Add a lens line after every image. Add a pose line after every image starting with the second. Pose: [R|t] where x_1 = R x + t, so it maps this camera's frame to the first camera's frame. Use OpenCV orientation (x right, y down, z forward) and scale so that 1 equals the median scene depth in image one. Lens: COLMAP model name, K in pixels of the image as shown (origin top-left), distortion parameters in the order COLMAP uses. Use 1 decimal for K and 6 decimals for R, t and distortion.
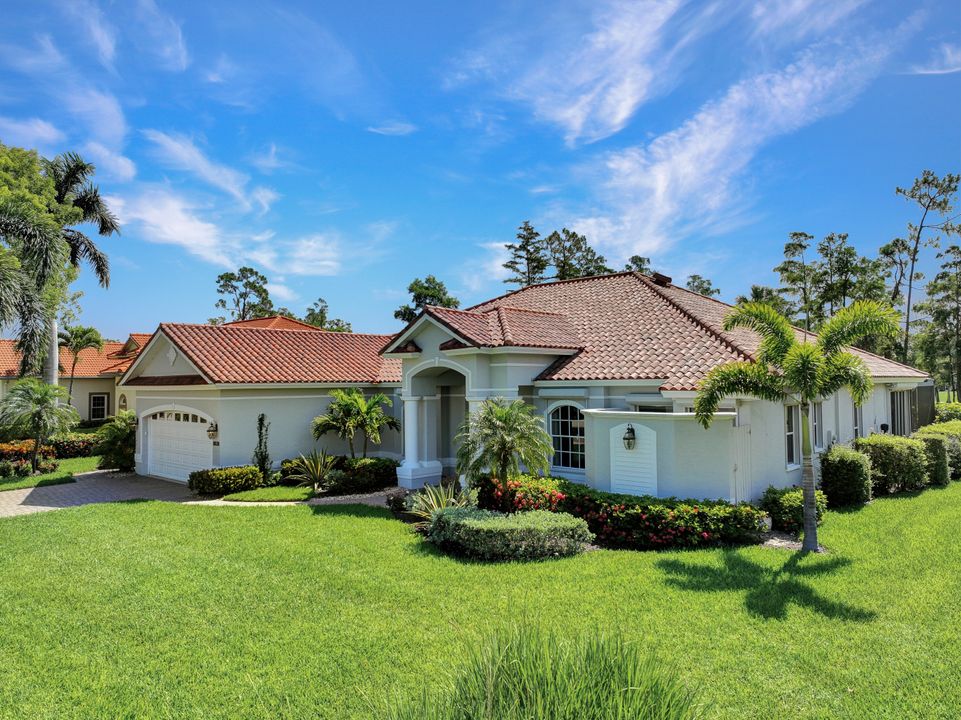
lens RADIAL K [[676.5, 0, 480.5], [0, 676.5, 360.0], [0, 0, 1]] dist [0.004420, 0.008279]
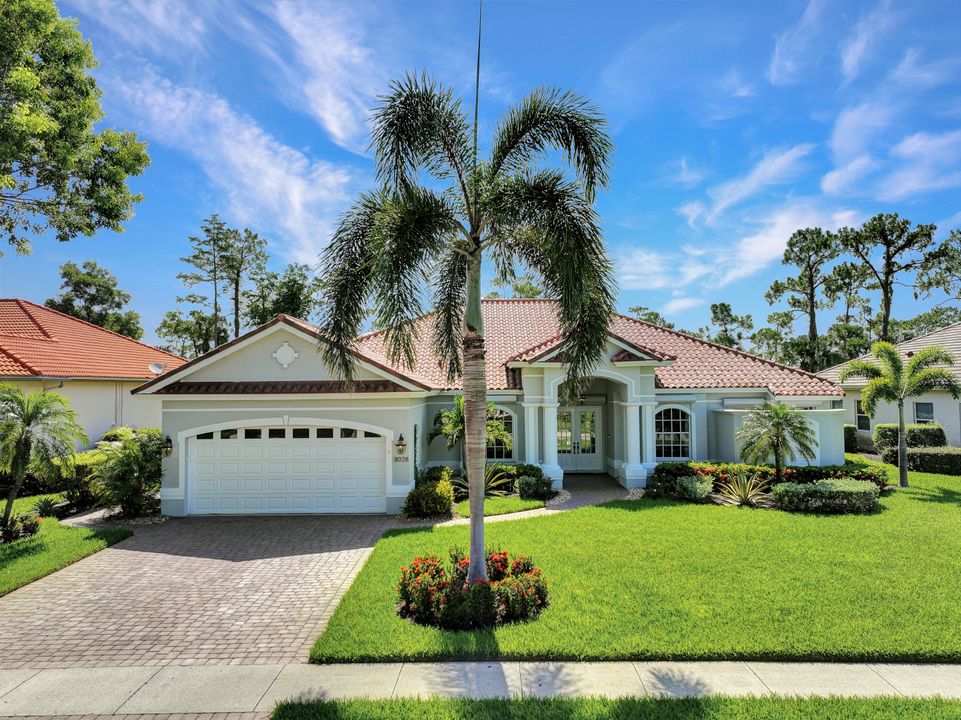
lens RADIAL K [[676.5, 0, 480.5], [0, 676.5, 360.0], [0, 0, 1]] dist [0.004420, 0.008279]
pose [[0.739543, 0.031943, 0.672351, -0.827255], [-0.022273, 0.999488, -0.022986, 0.011479], [-0.672740, 0.002024, 0.739876, 0.262119]]
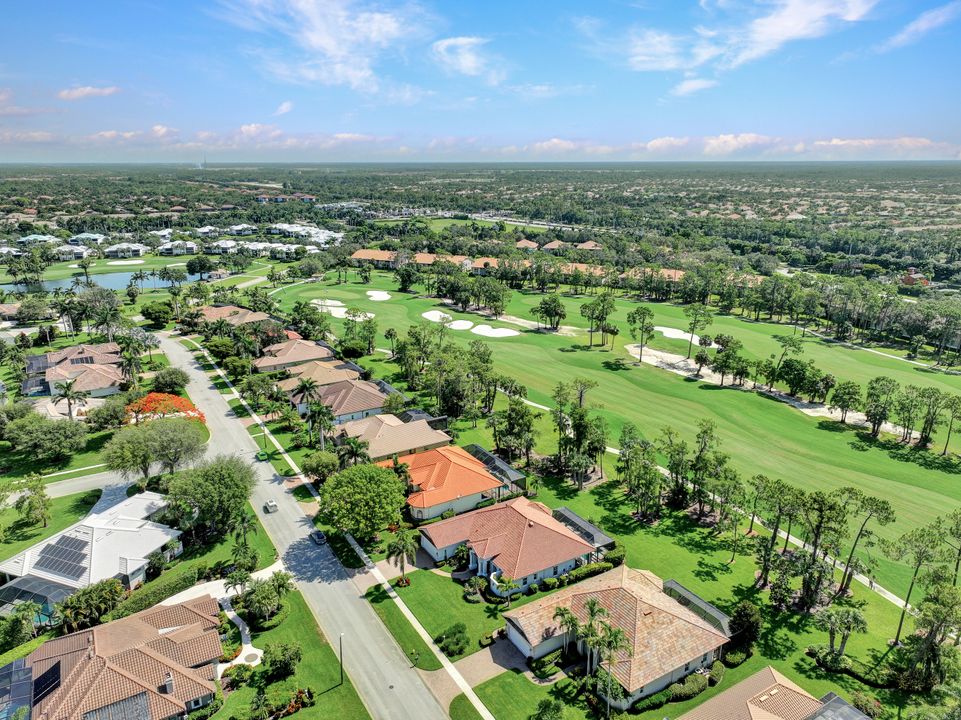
lens RADIAL K [[676.5, 0, 480.5], [0, 676.5, 360.0], [0, 0, 1]] dist [0.004420, 0.008279]
pose [[0.958774, 0.085396, -0.271036, 1.194753], [0.005037, 0.948522, 0.316671, -2.872282], [0.284126, -0.304981, 0.908988, -3.139953]]
